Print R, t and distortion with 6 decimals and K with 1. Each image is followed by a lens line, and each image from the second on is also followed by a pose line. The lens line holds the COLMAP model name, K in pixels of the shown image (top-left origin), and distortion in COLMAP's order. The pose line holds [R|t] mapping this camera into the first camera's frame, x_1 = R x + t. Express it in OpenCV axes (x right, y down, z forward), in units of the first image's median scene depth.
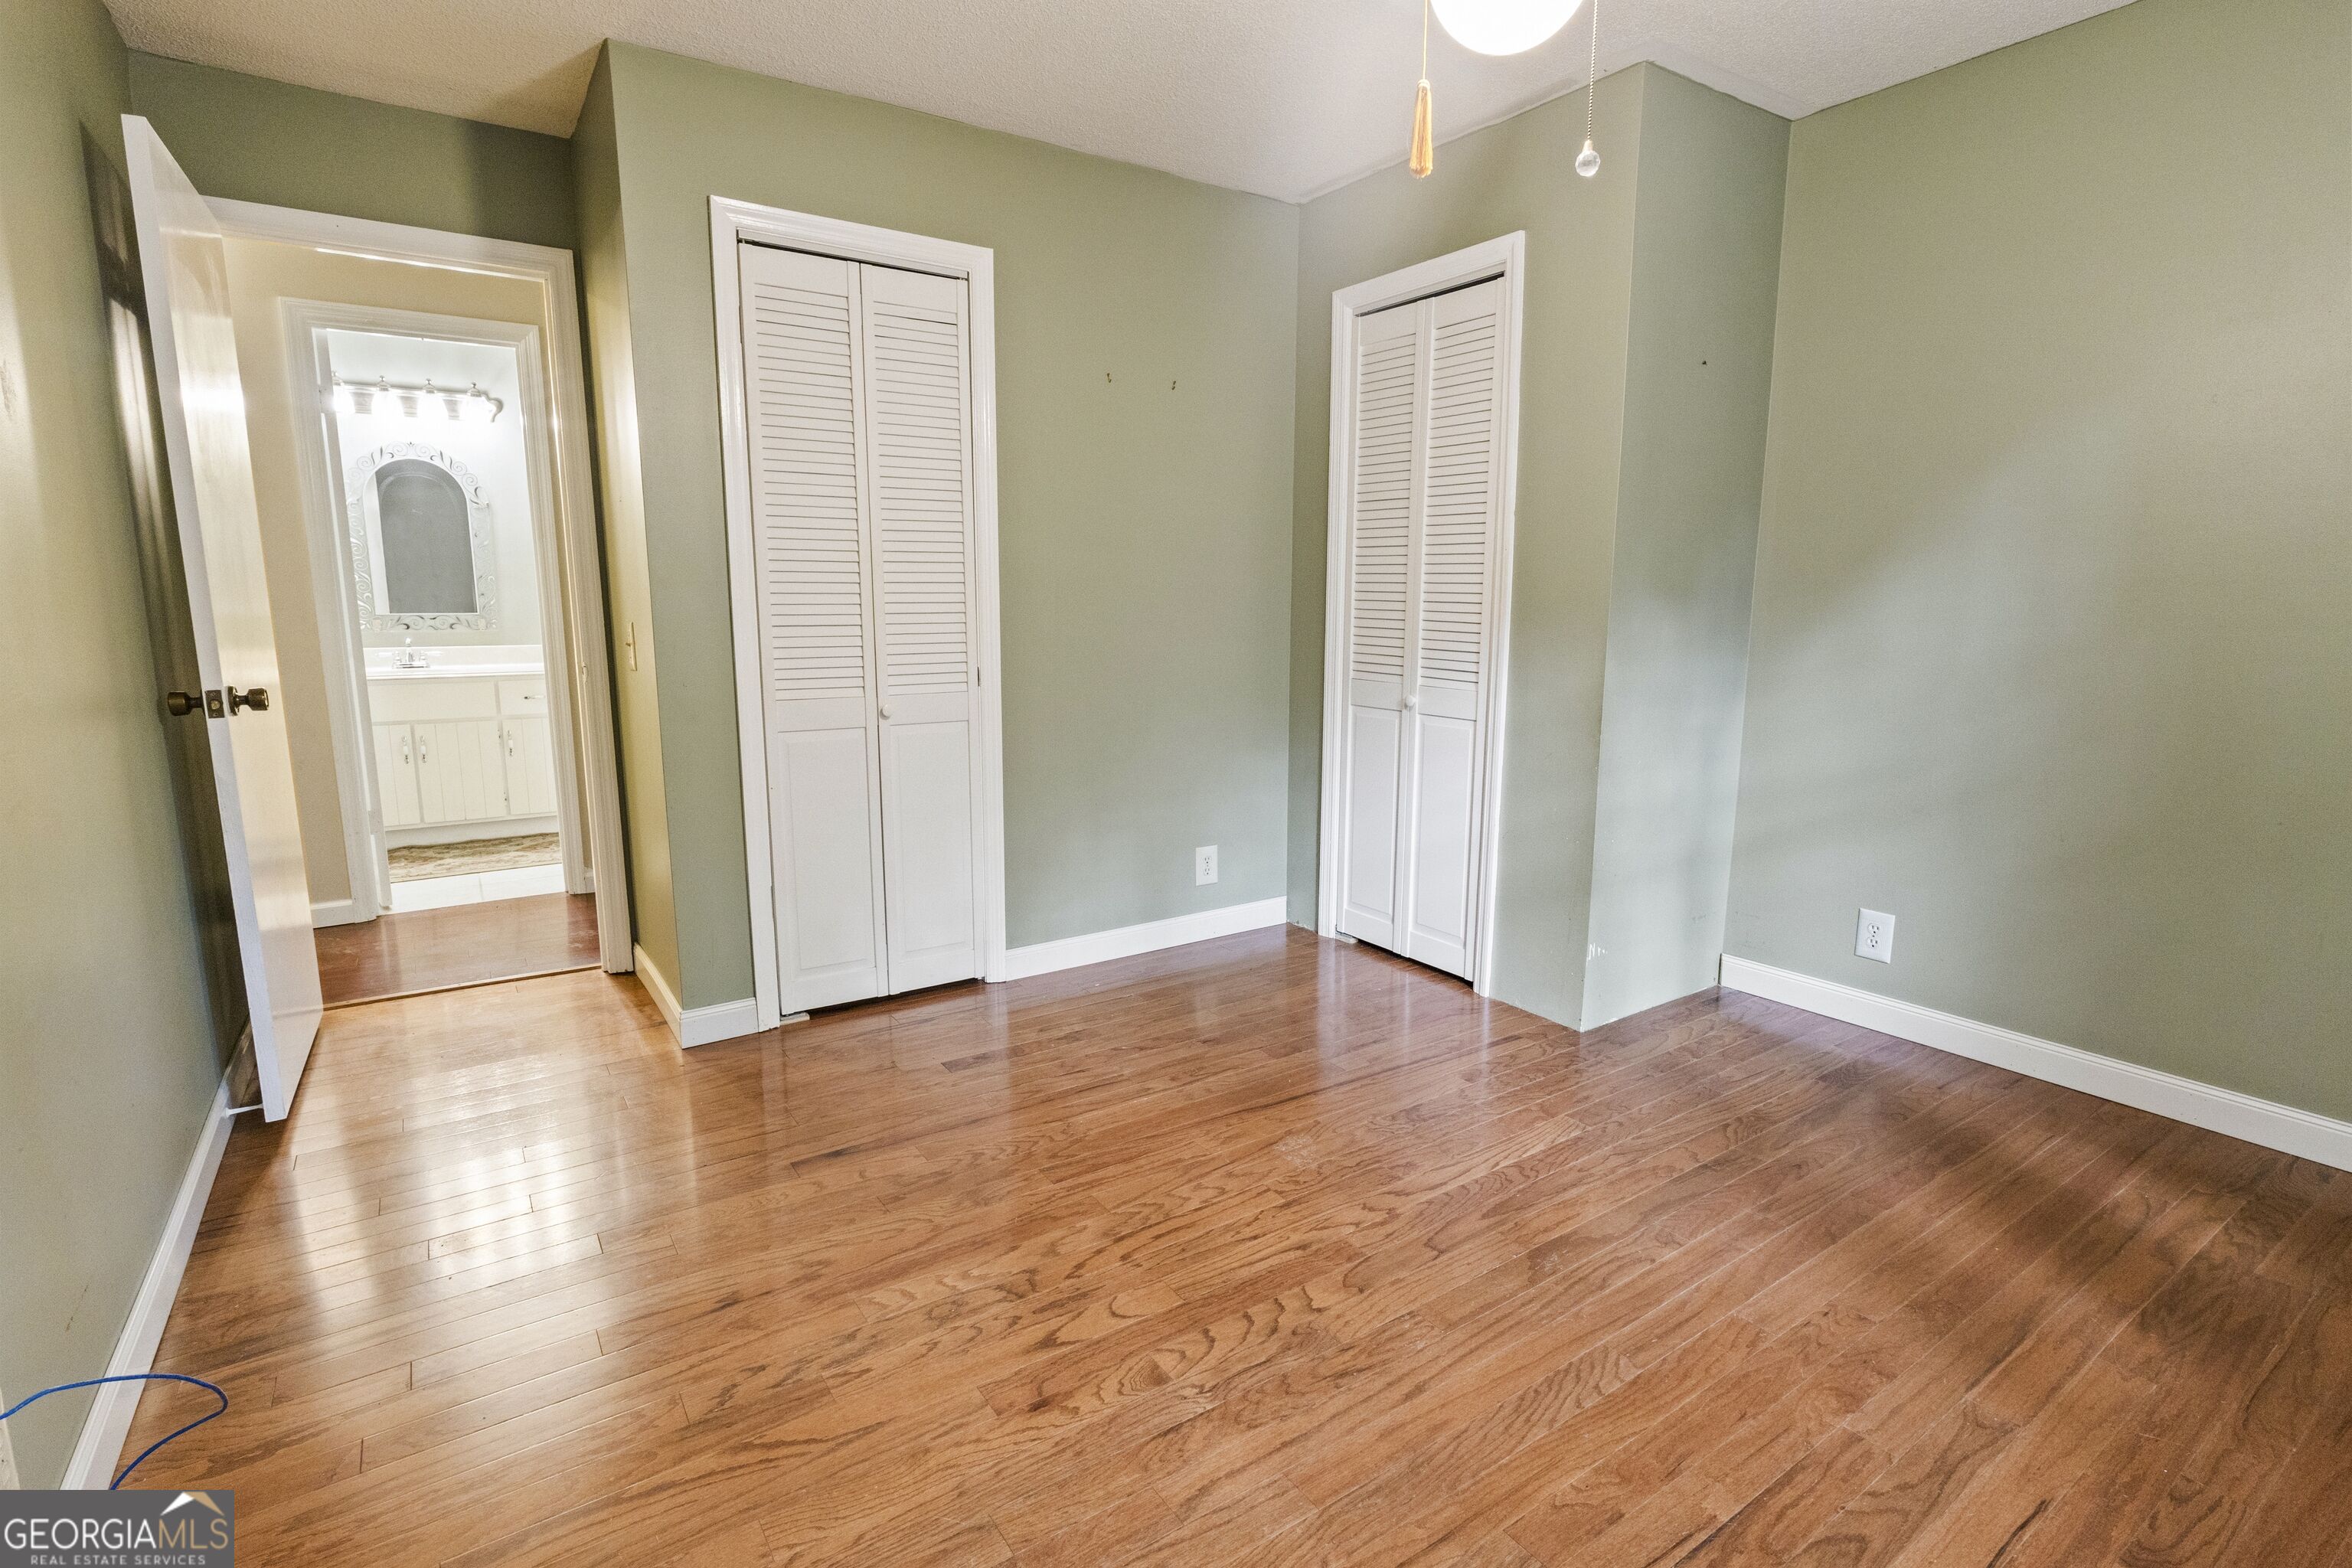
lens RADIAL K [[1110.1, 0, 1180.5], [0, 1110.1, 777.7], [0, 0, 1]] dist [-0.008335, -0.000768]
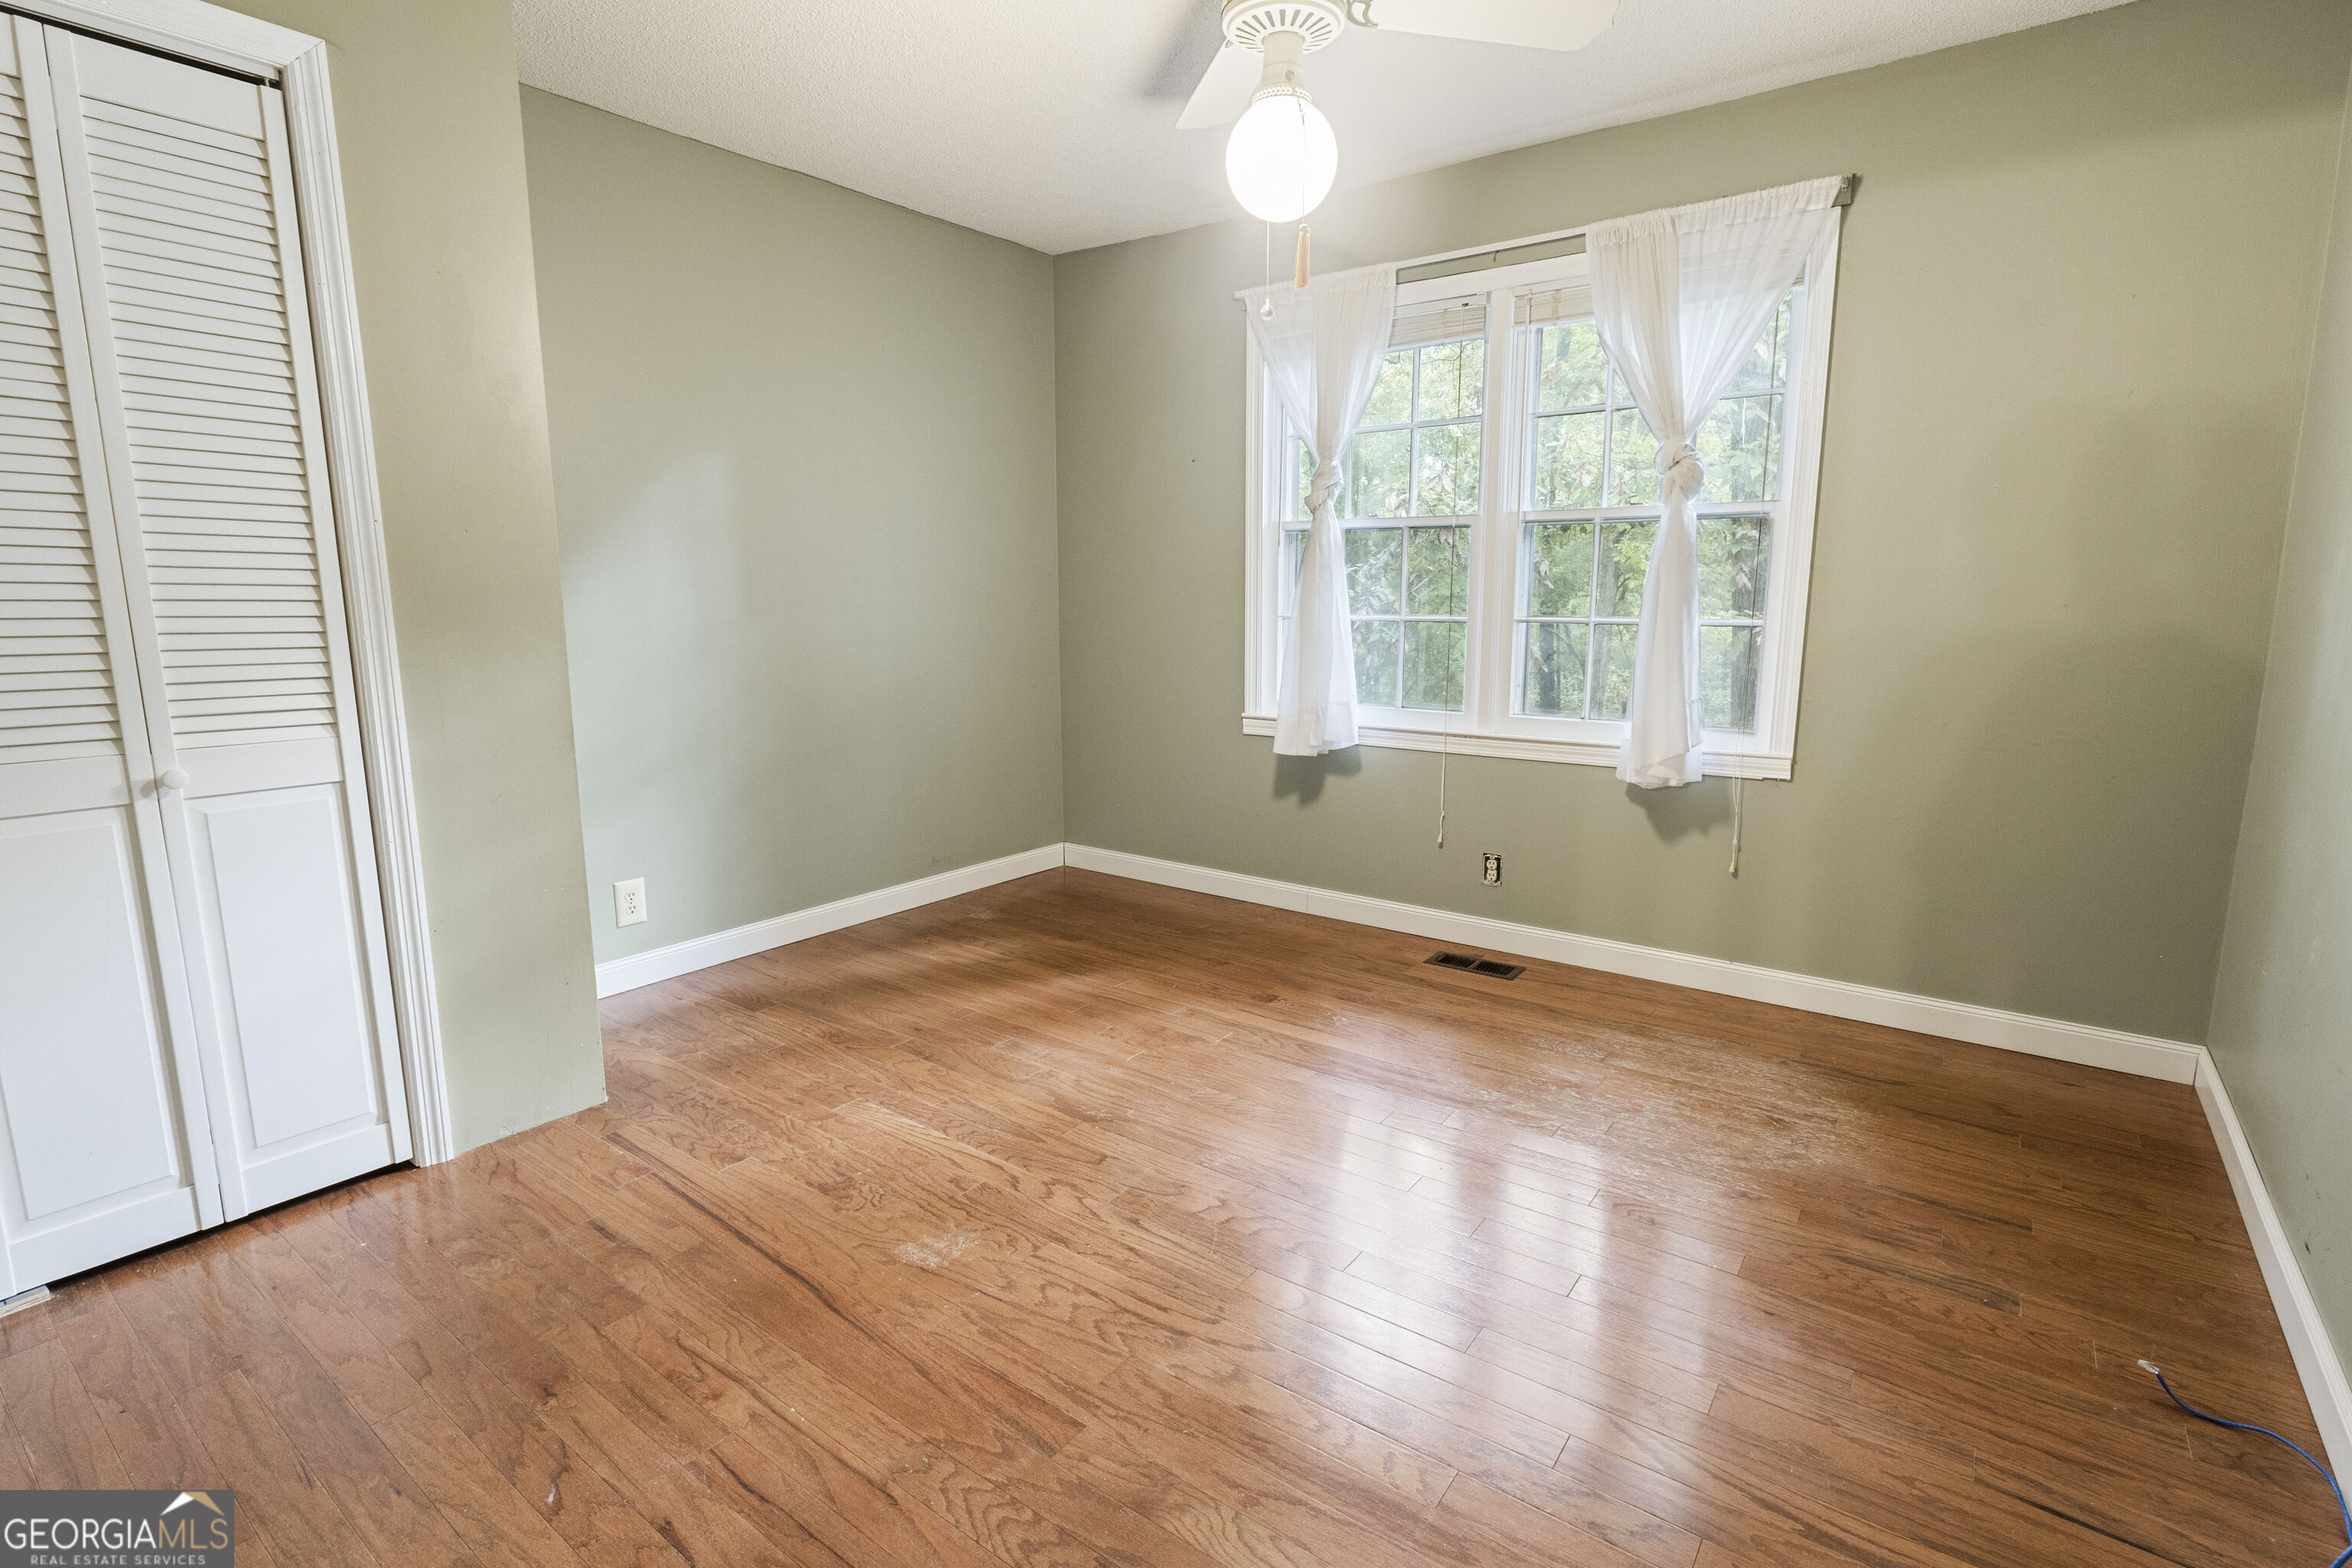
lens RADIAL K [[1110.1, 0, 1178.5], [0, 1110.1, 784.4], [0, 0, 1]] dist [-0.008335, -0.000768]
pose [[-0.331129, -0.162313, 0.929521, -0.695344], [0.152727, 0.962885, 0.222546, -0.165015], [-0.931144, 0.215654, -0.294049, 1.031837]]
